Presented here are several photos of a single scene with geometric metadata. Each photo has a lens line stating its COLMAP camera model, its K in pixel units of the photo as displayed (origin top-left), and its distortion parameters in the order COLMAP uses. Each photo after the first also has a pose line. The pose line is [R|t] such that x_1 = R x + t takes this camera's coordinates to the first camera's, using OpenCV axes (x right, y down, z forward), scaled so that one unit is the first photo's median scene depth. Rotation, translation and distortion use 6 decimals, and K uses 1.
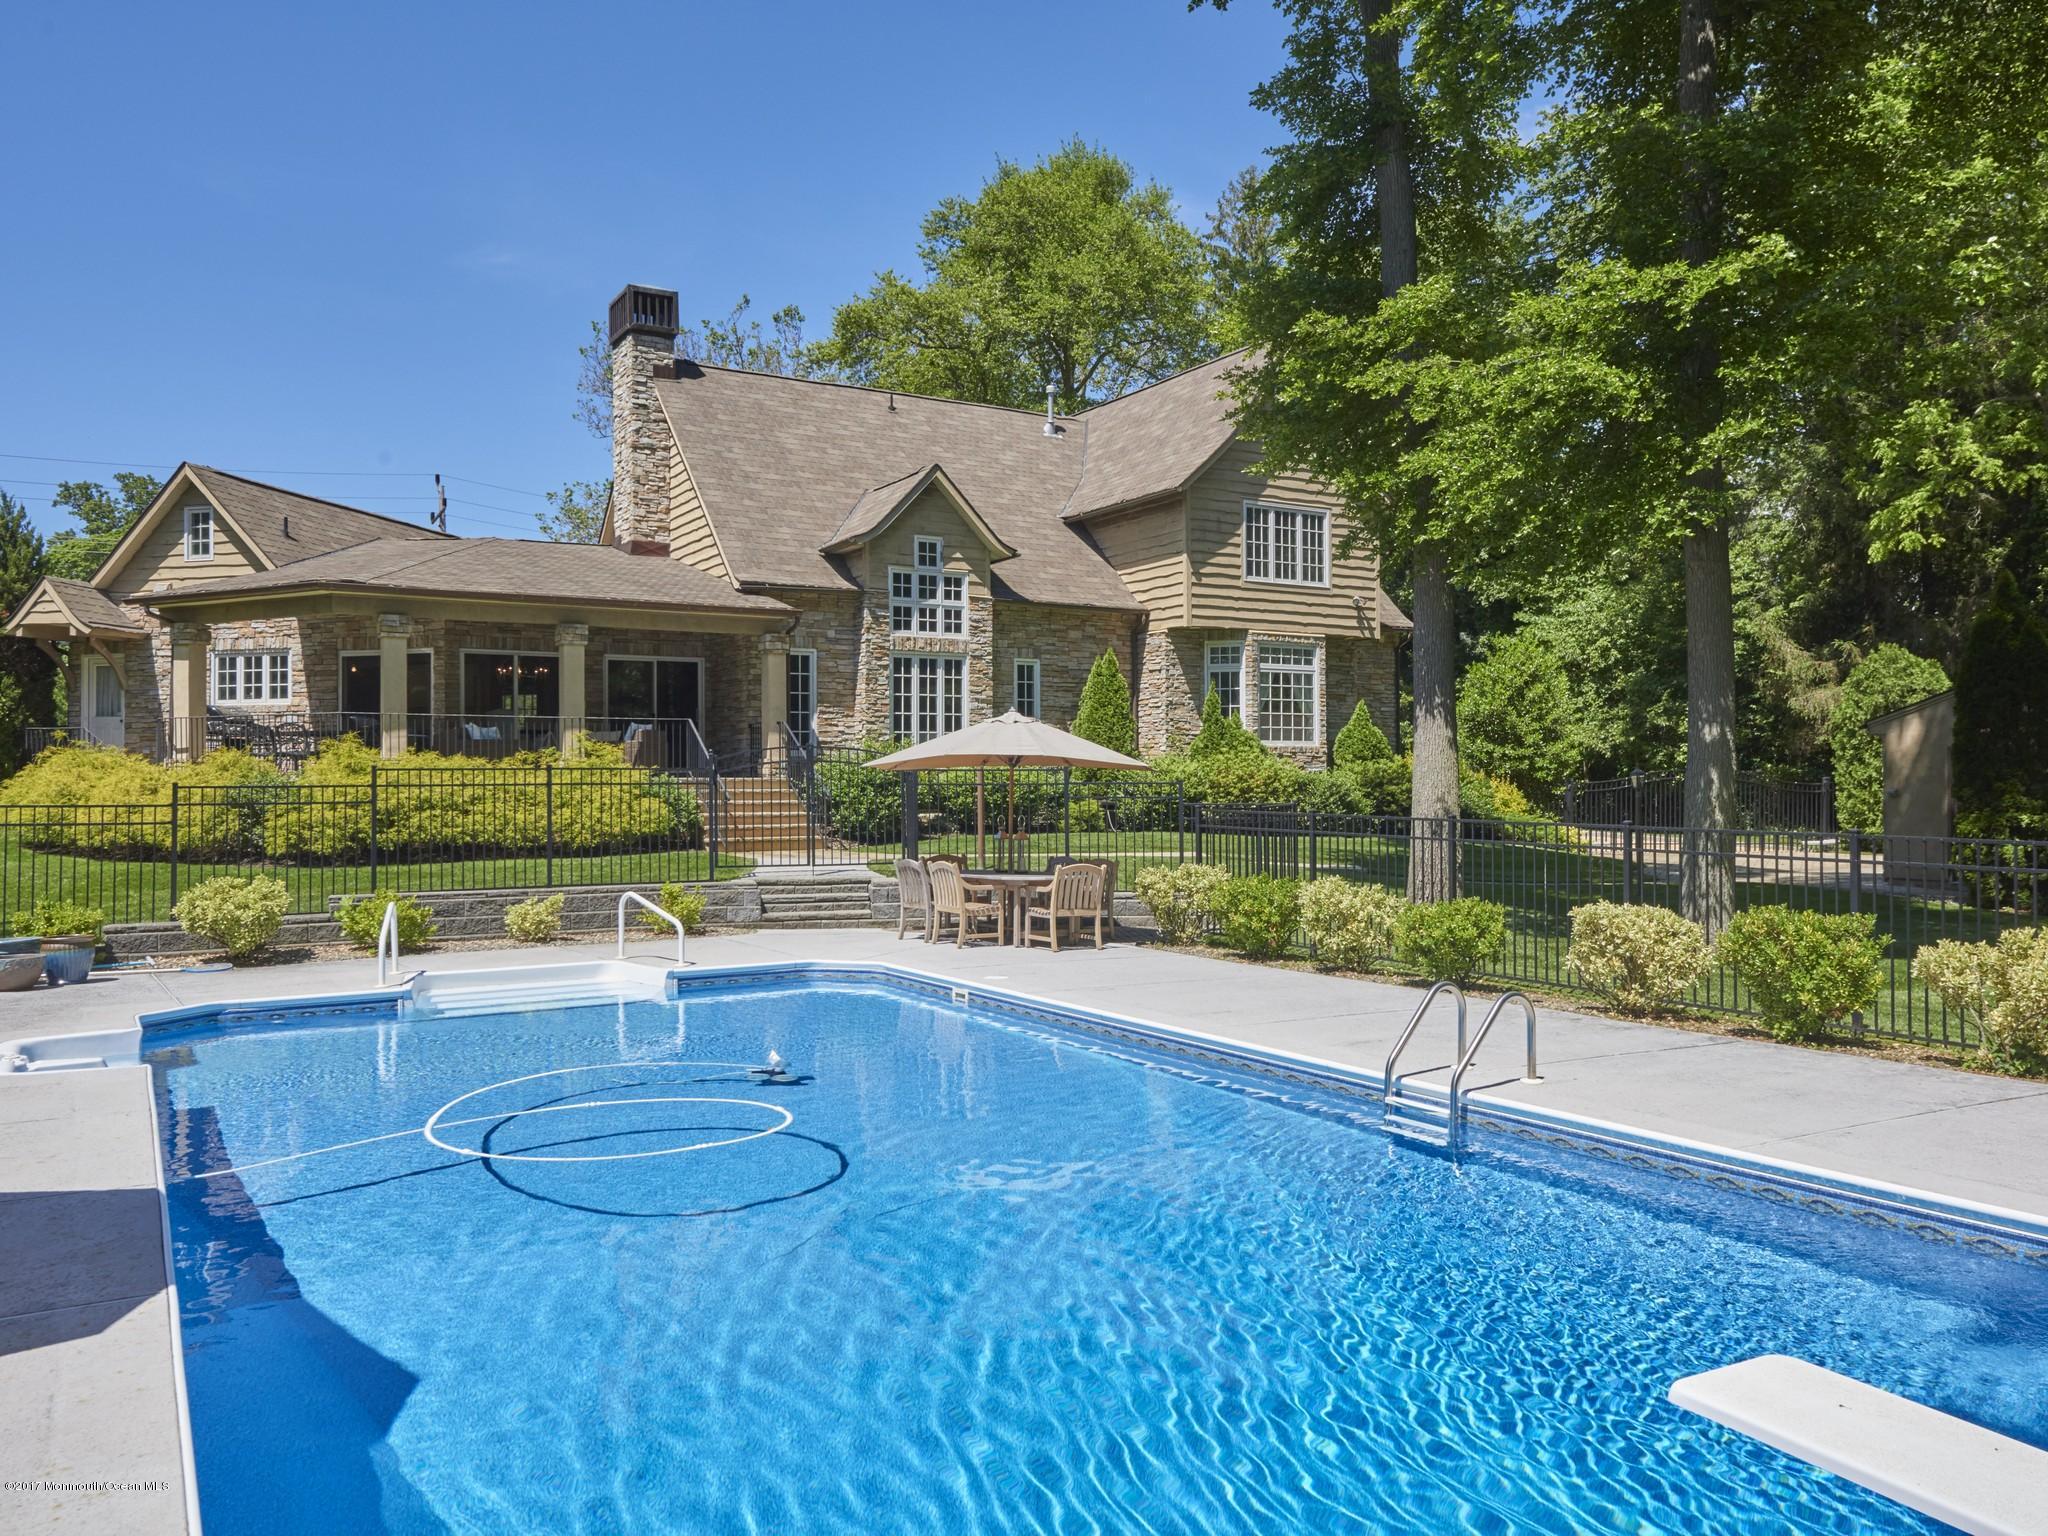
lens RADIAL K [[1526.0, 0, 1024.1], [0, 1526.0, 768.7], [0, 0, 1]] dist [-0.001705, 0.000005]
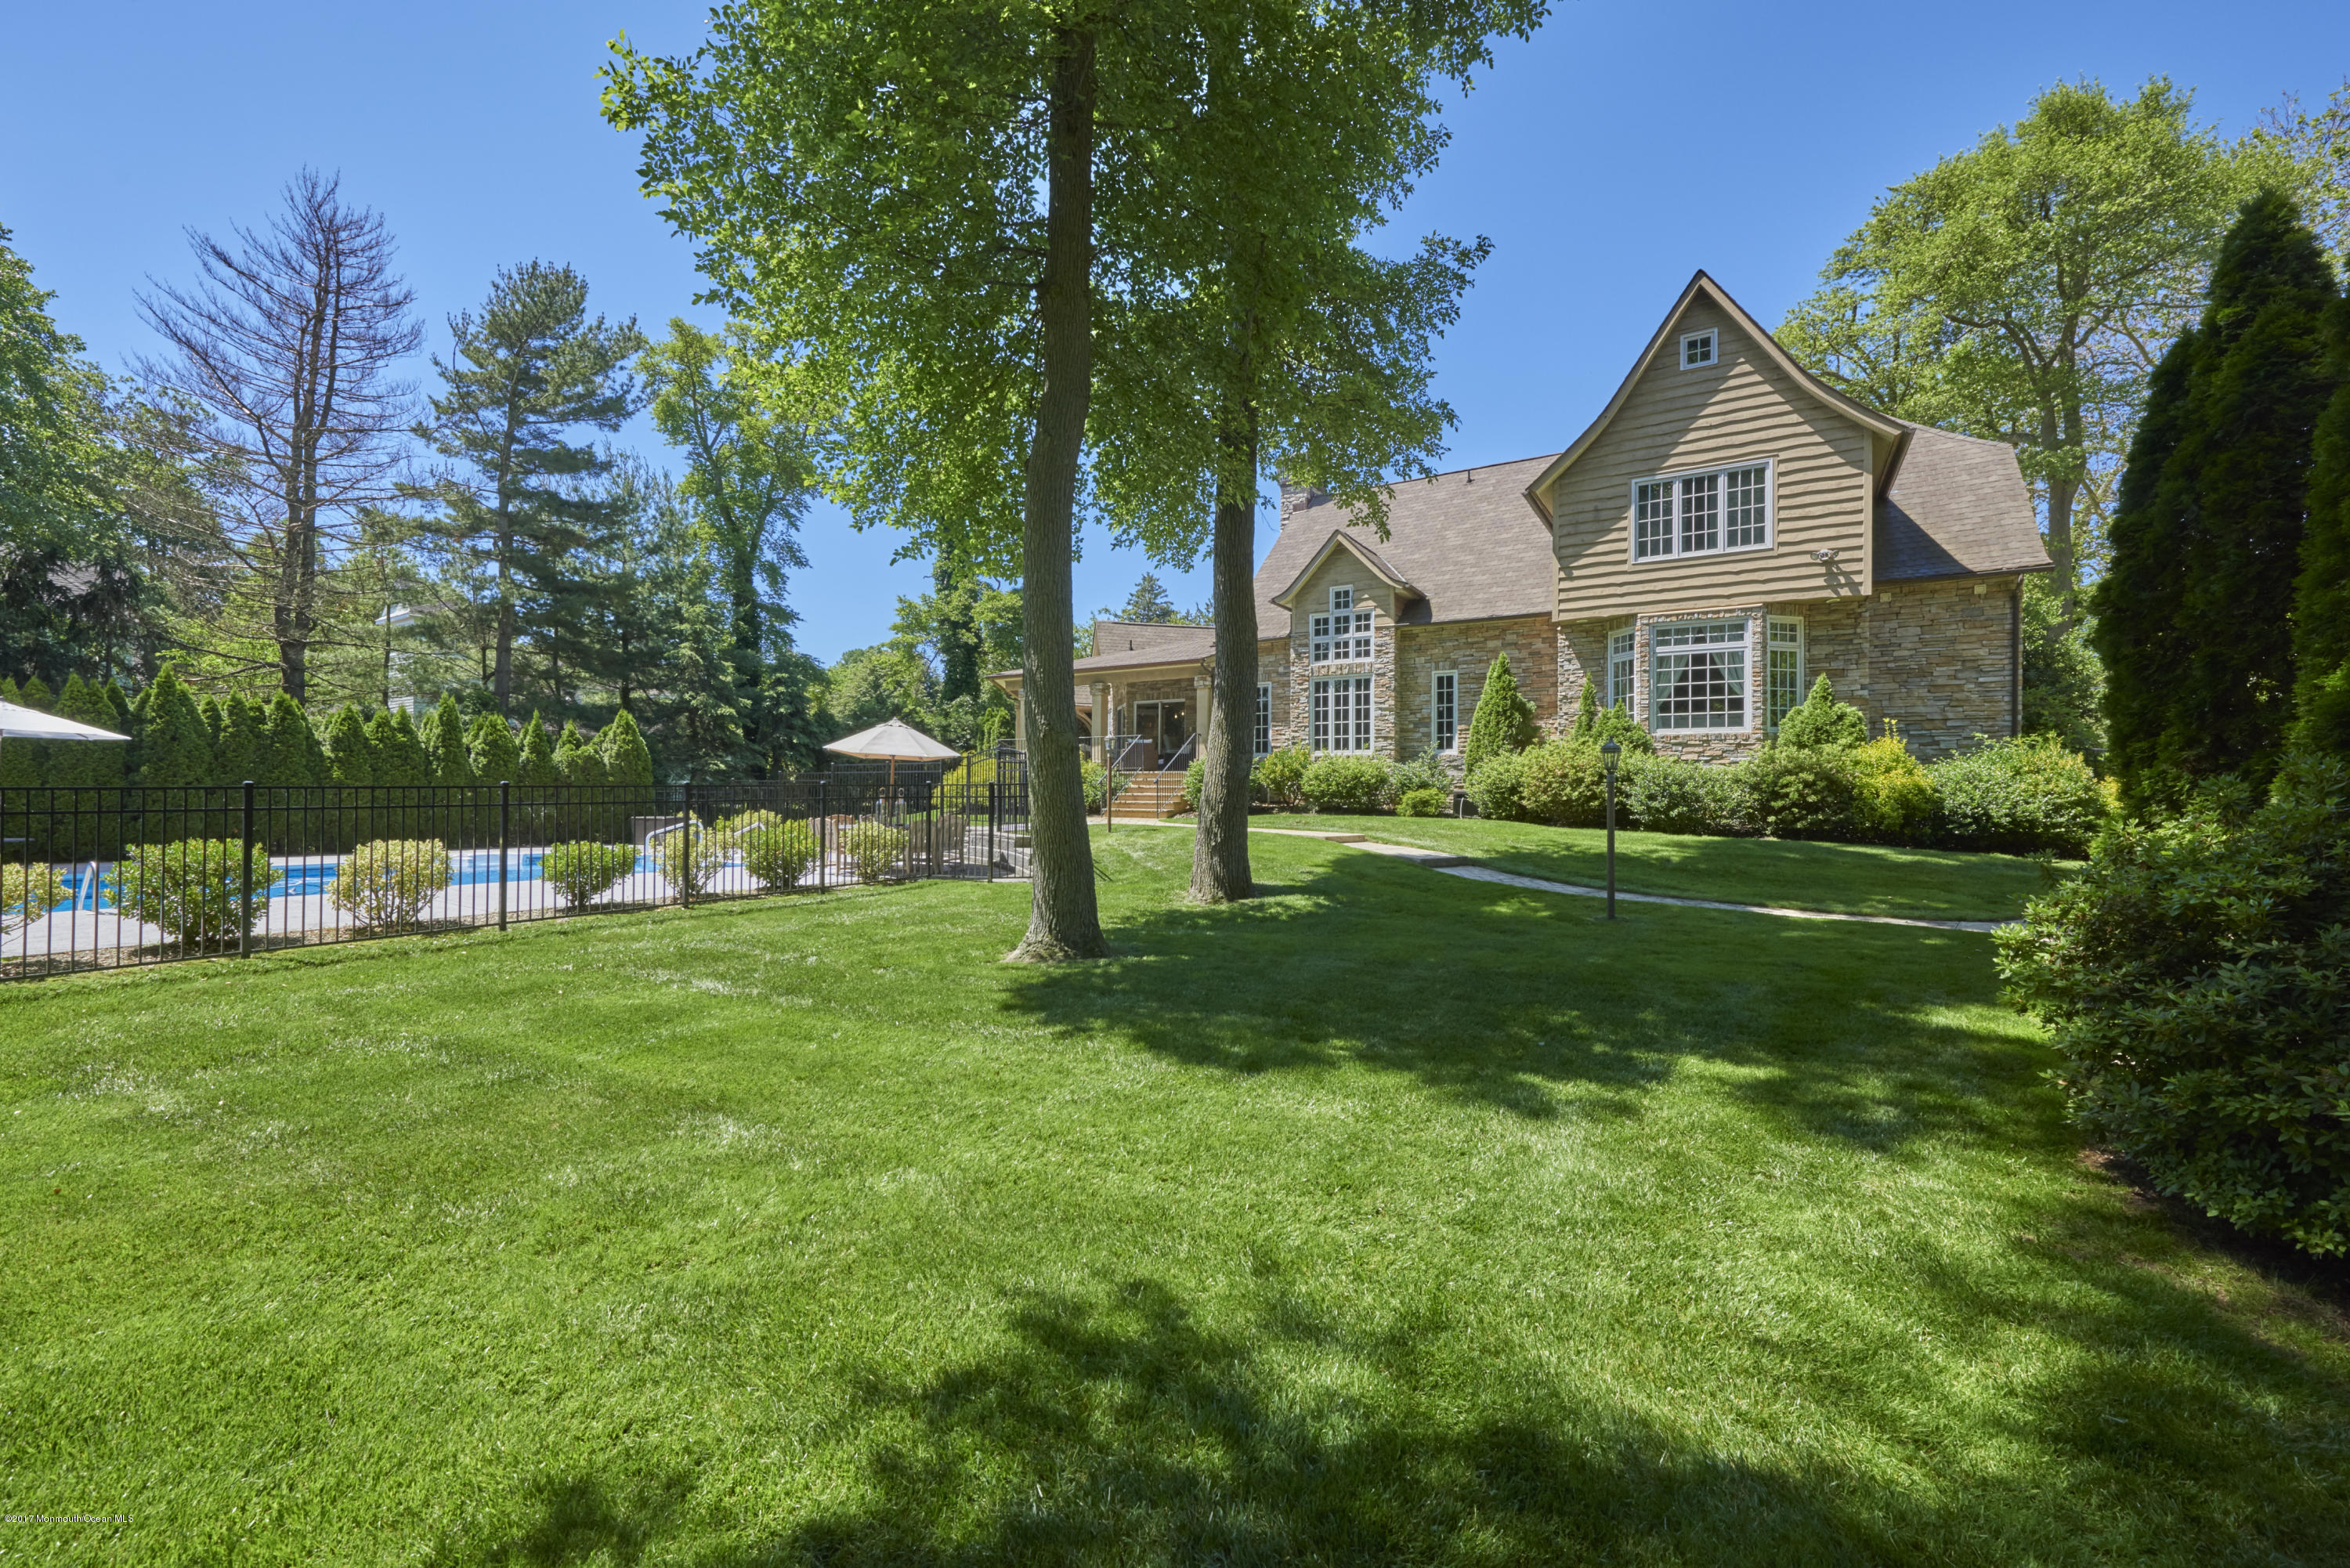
lens RADIAL K [[941.2, 0, 1175.3], [0, 941.2, 786.1], [0, 0, 1]] dist [0.000310, -0.000001]
pose [[0.442929, 0.001056, -0.896556, 0.586740], [0.002595, 0.999994, 0.002461, 0.015647], [0.896553, -0.003417, 0.442923, 0.511388]]
